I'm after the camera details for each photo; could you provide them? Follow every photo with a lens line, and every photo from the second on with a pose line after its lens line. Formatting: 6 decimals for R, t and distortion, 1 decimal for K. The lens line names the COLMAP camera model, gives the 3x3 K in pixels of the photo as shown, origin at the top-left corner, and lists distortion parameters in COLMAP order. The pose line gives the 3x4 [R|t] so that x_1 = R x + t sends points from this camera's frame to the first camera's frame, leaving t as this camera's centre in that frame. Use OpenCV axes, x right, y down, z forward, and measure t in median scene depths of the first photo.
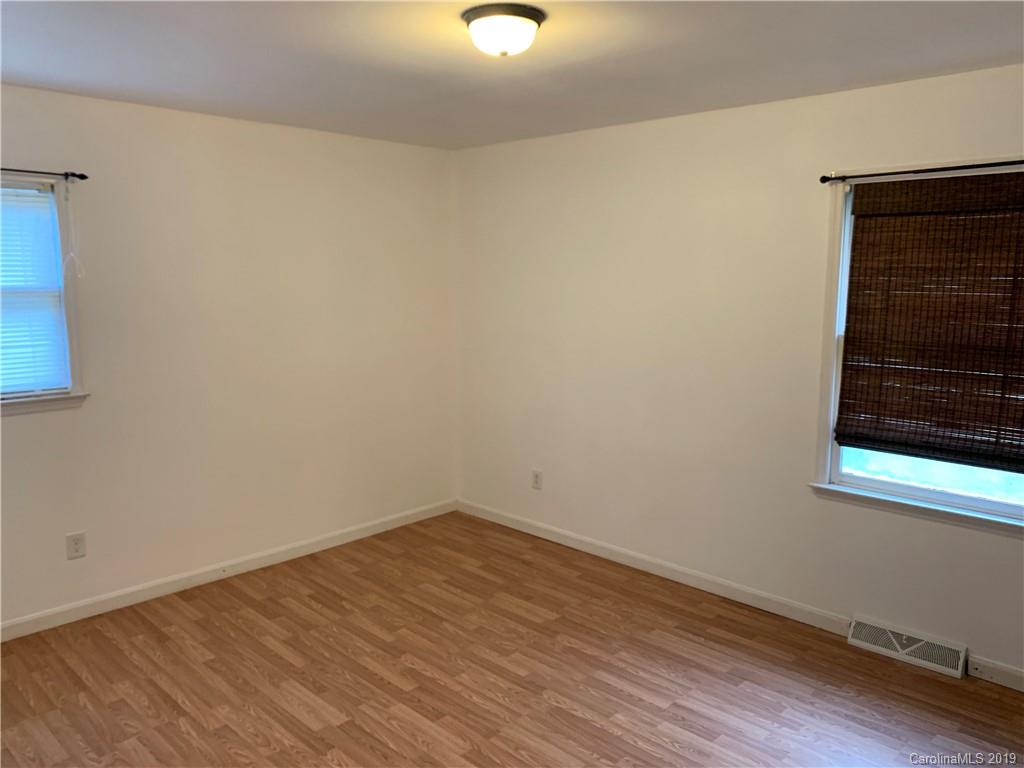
lens RADIAL K [[786.6, 0, 506.6], [0, 786.6, 389.3], [0, 0, 1]] dist [0.062571, -0.048569]
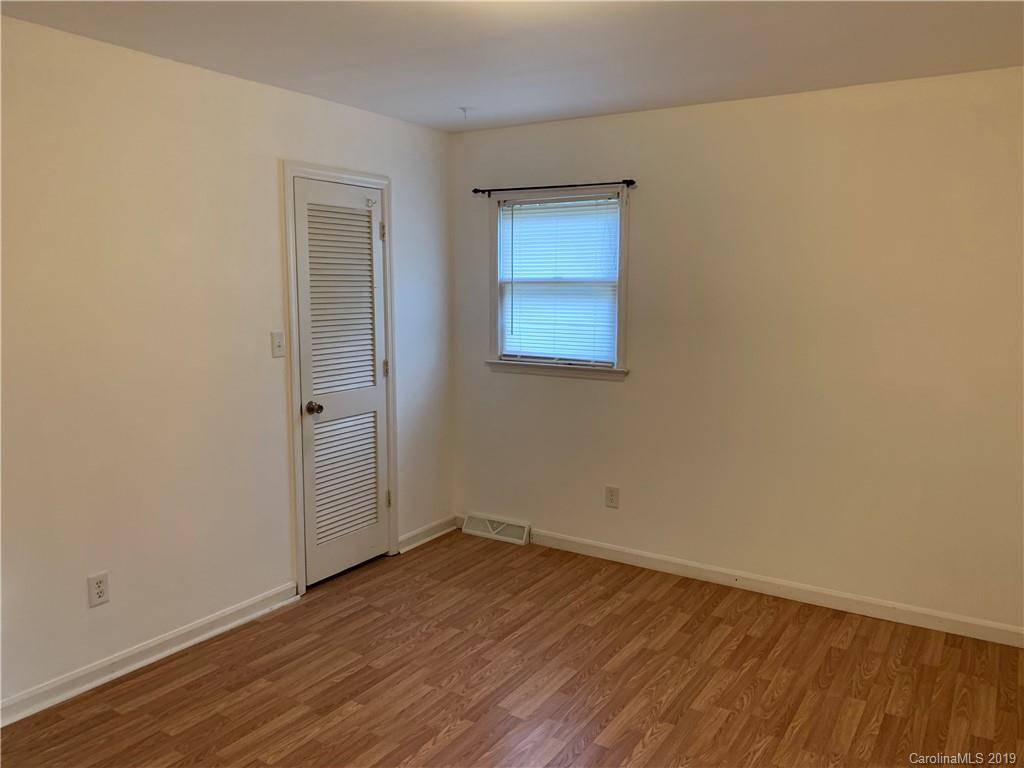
lens RADIAL K [[786.6, 0, 506.2], [0, 786.6, 379.9], [0, 0, 1]] dist [0.062571, -0.048569]
pose [[0.215006, 0.120278, -0.969178, 0.545314], [-0.146719, 0.985102, 0.089705, -0.057403], [0.965529, 0.122909, 0.229450, 0.568505]]
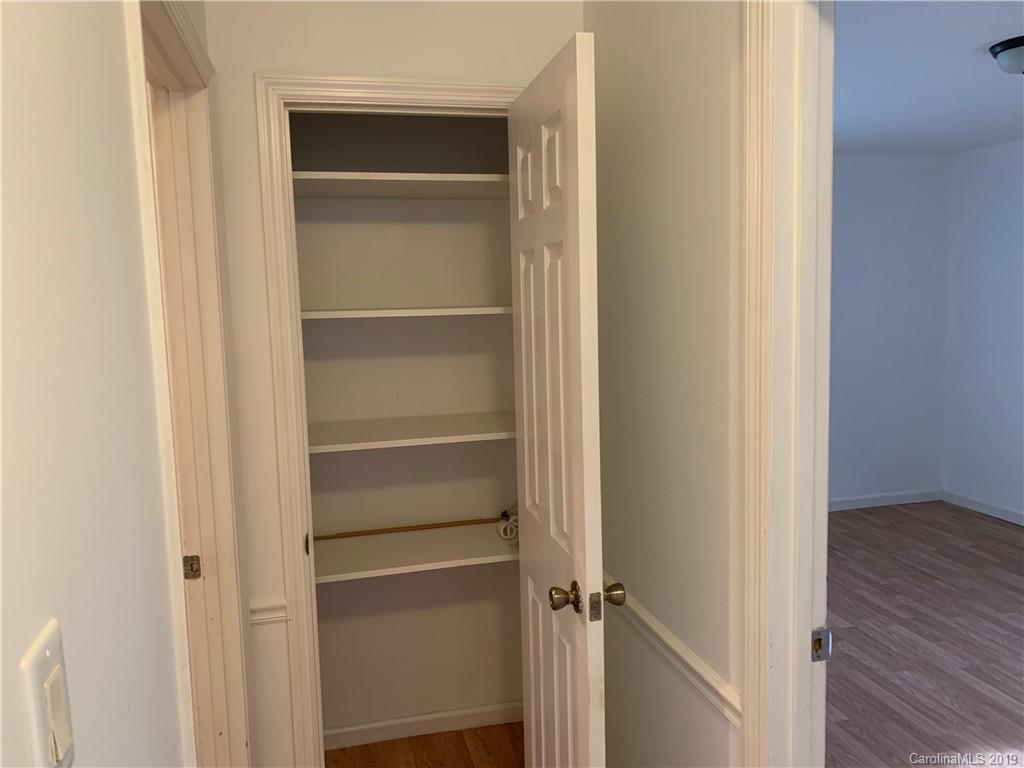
lens RADIAL K [[786.6, 0, 514.6], [0, 786.6, 380.9], [0, 0, 1]] dist [0.062571, -0.048569]
pose [[0.859932, 0.031469, -0.509438, -0.025924], [-0.048040, 0.998657, -0.019403, 0.067566], [0.508143, 0.041159, 0.860288, -0.279034]]
